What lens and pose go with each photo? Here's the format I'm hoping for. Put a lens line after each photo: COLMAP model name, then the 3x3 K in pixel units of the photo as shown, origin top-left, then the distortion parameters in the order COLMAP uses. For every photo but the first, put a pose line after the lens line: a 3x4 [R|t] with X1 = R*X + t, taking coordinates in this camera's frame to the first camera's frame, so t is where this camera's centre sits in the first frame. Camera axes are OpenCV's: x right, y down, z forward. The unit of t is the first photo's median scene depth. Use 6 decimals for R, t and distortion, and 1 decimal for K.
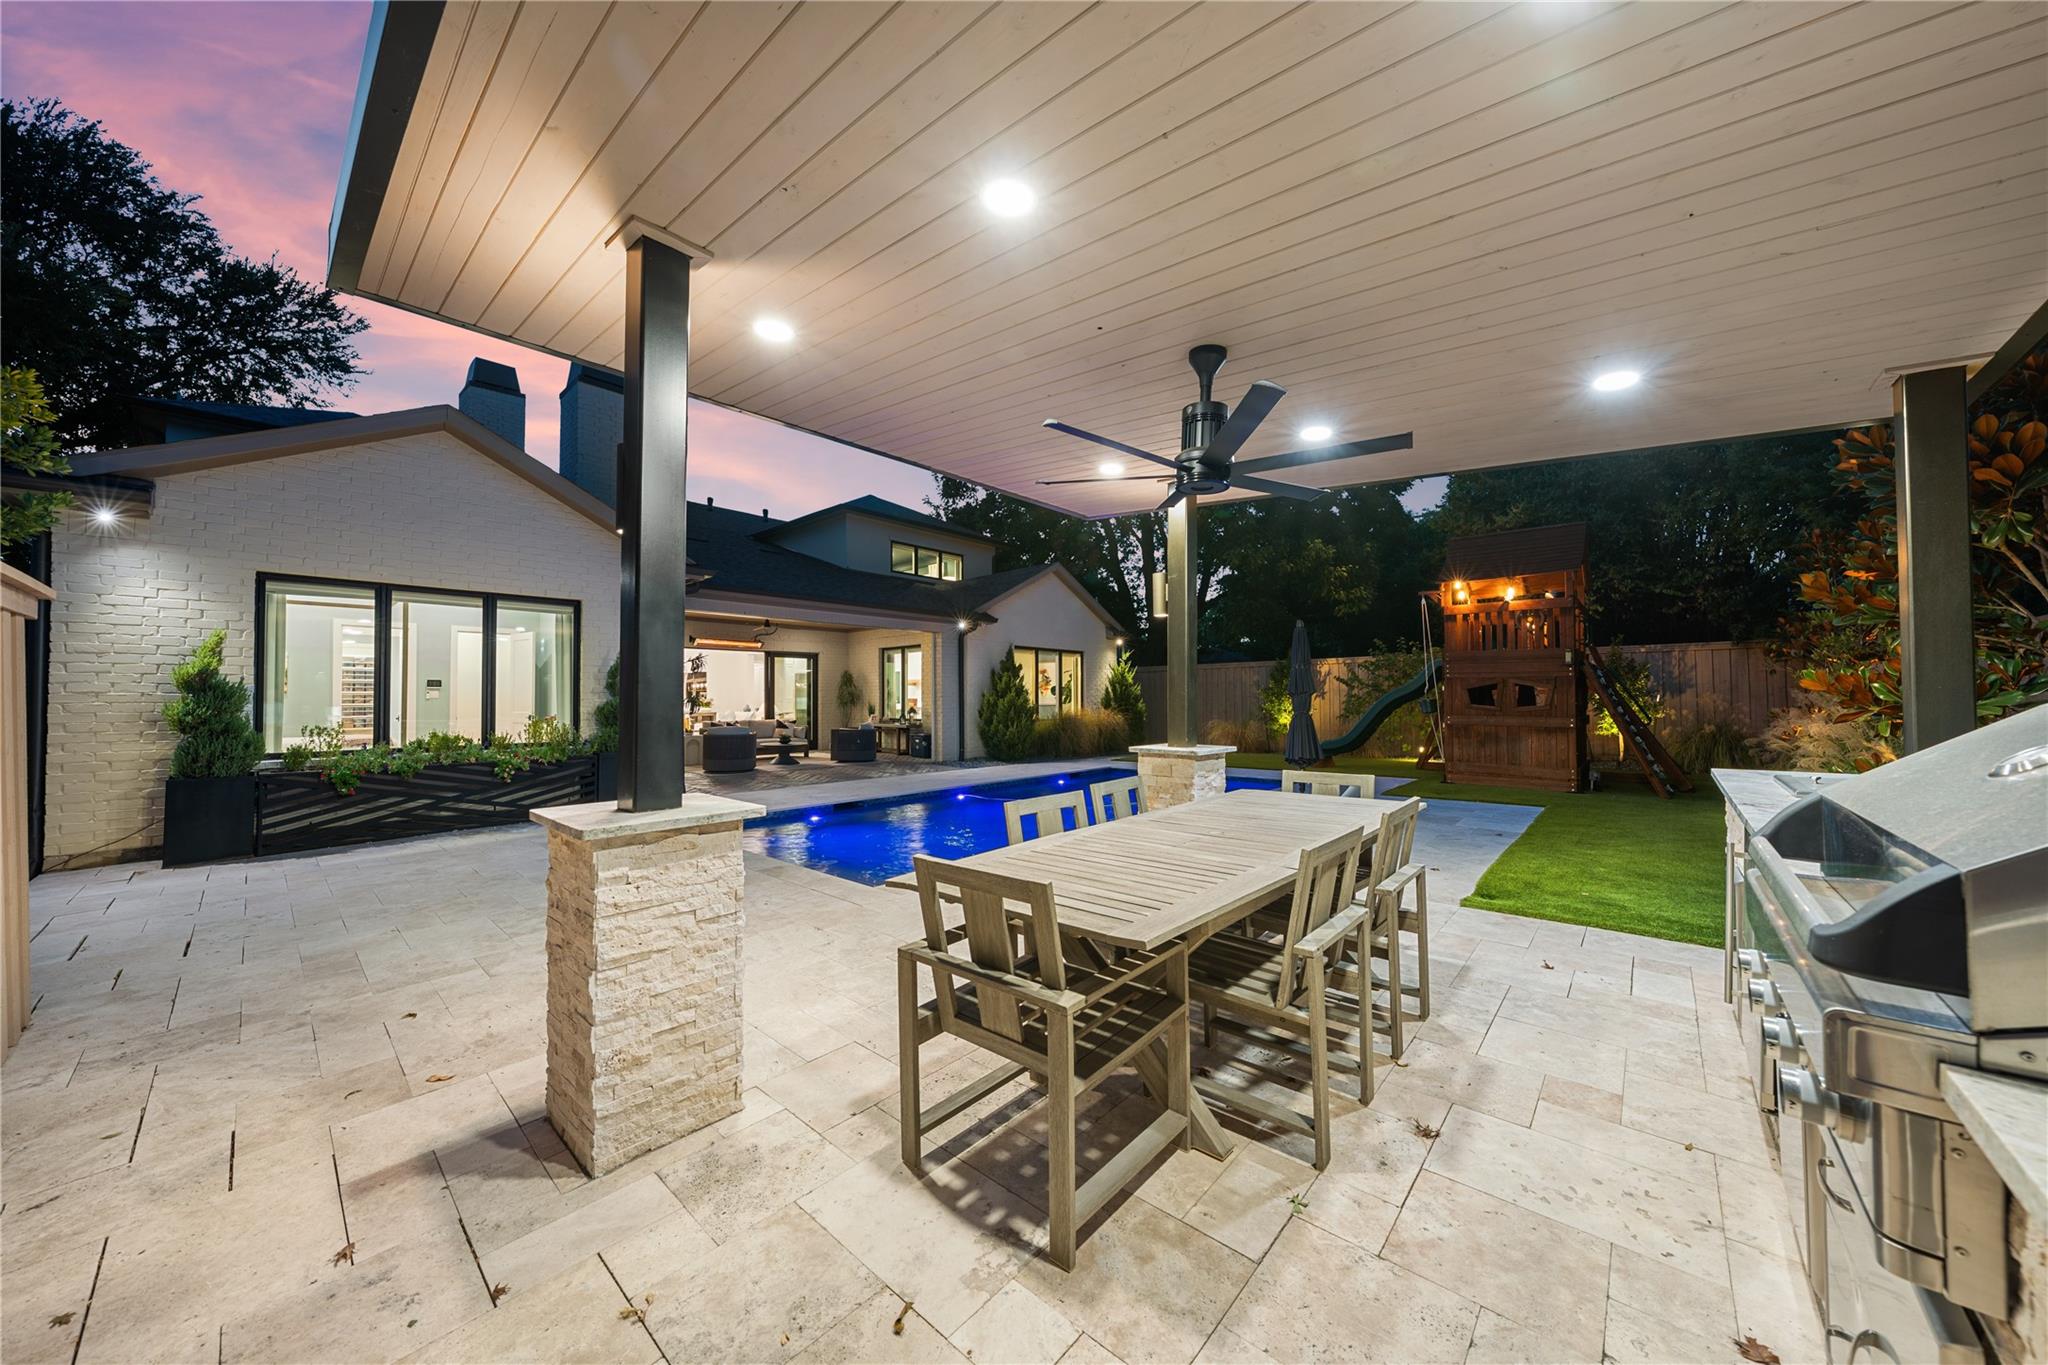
lens RADIAL K [[696.5, 0, 1024.0], [0, 696.5, 682.5], [0, 0, 1]] dist [-0.001406, -0.000039]
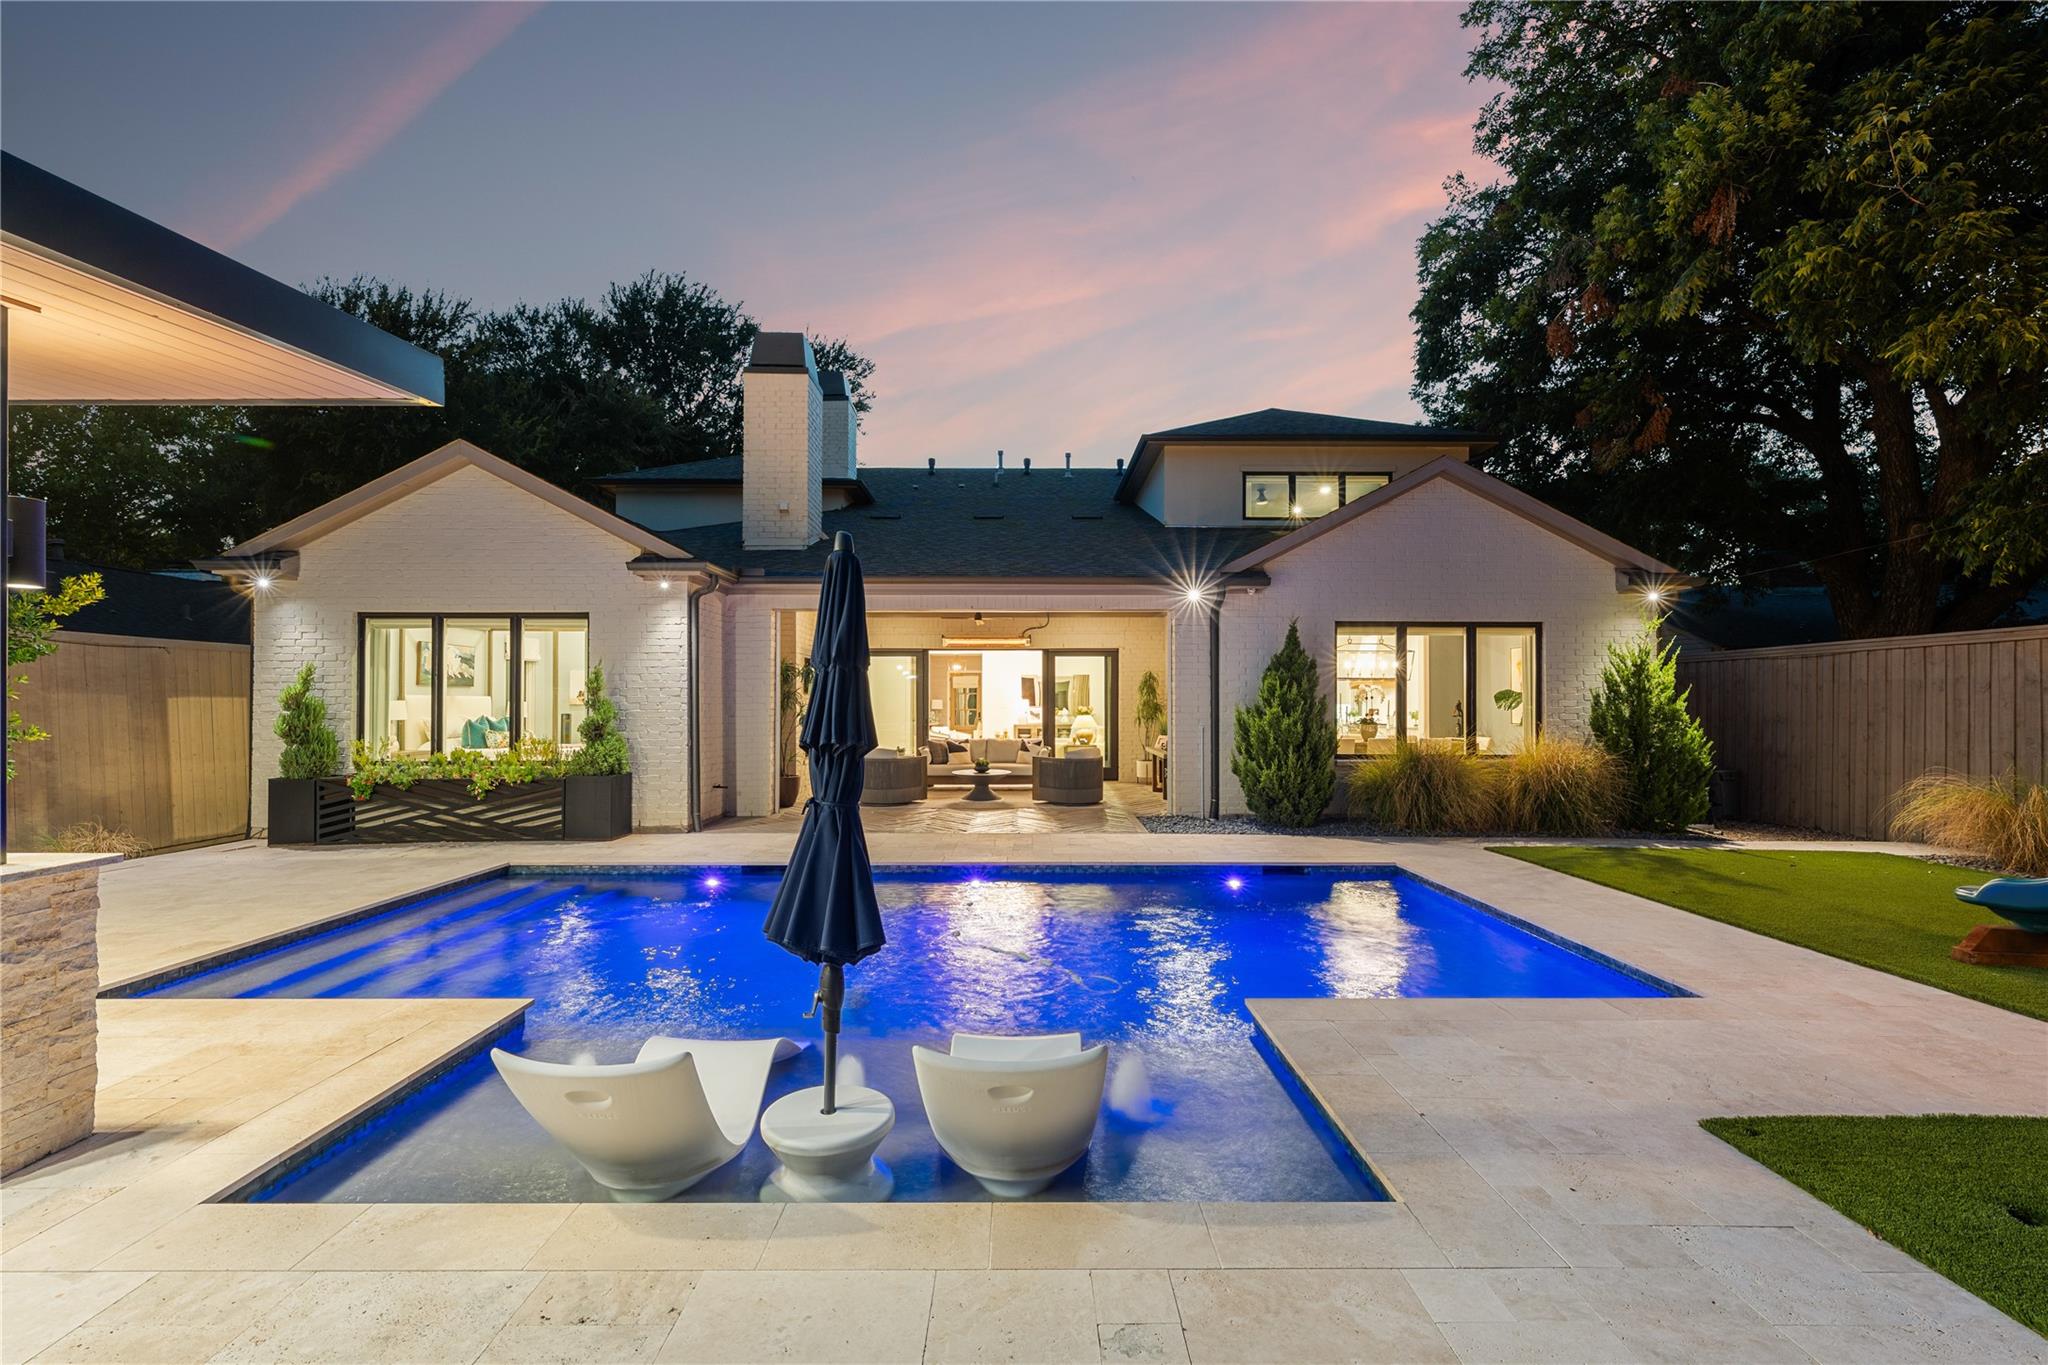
lens RADIAL K [[870.5, 0, 1024.0], [0, 870.5, 682.5], [0, 0, 1]] dist [-0.000485, -0.000096]
pose [[0.671455, -0.012477, -0.740940, 0.362644], [0.014323, 0.999890, -0.003858, -0.005526], [0.740907, -0.008022, 0.671560, 0.367667]]
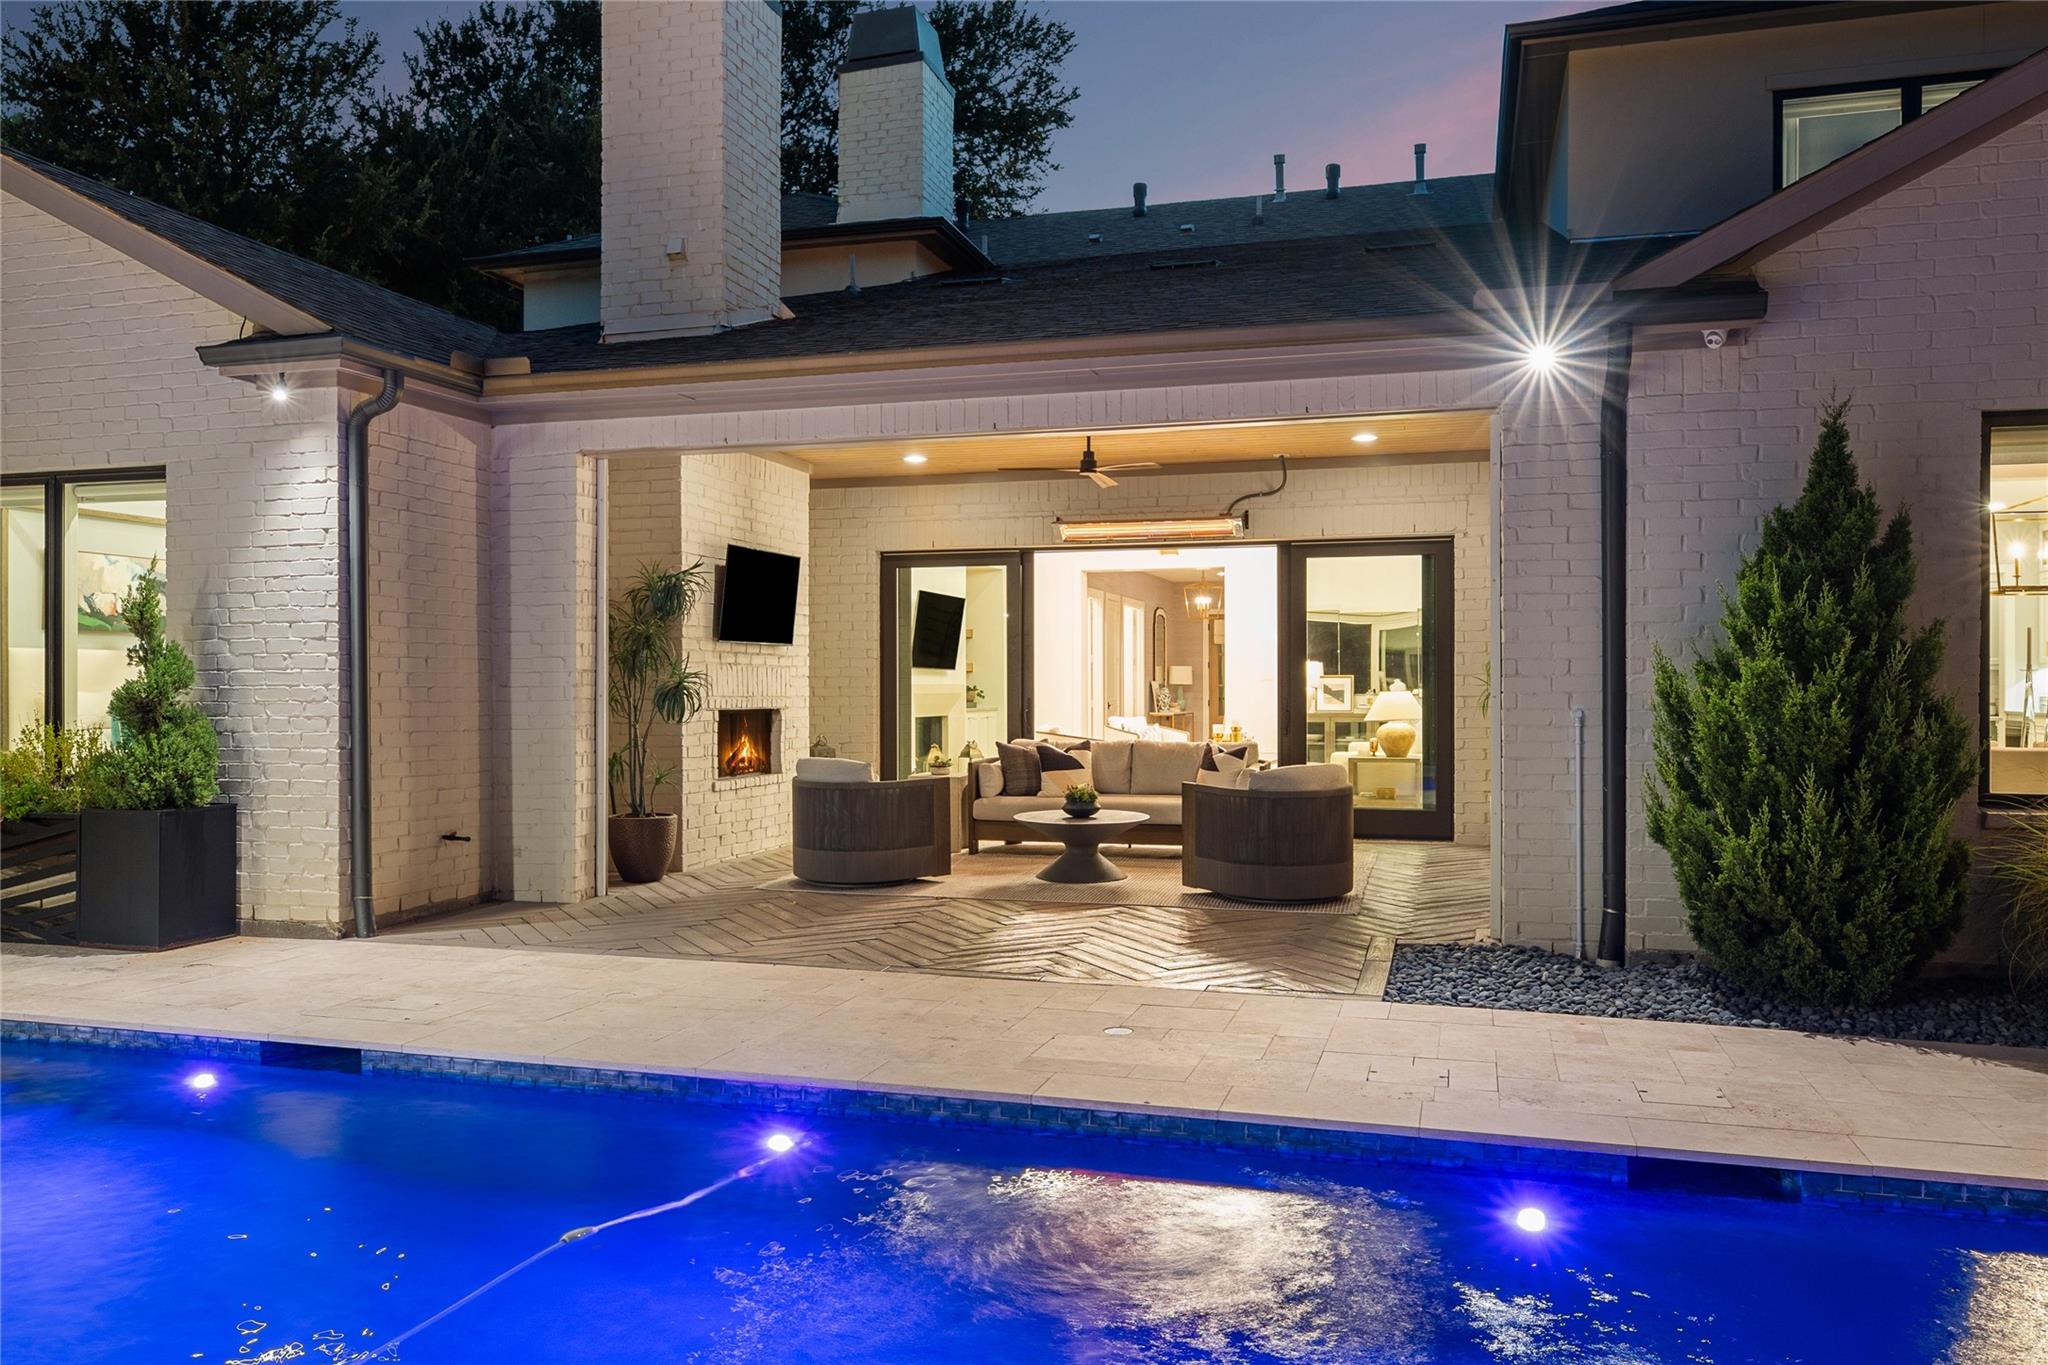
lens RADIAL K [[1487.3, 0, 1024.0], [0, 1487.3, 682.5], [0, 0, 1]] dist [0.001387, -0.000945]
pose [[0.431214, 0.005078, -0.902235, 0.264366], [0.020785, 0.999663, 0.015560, 0.010999], [0.902010, -0.025463, 0.430963, 0.621127]]
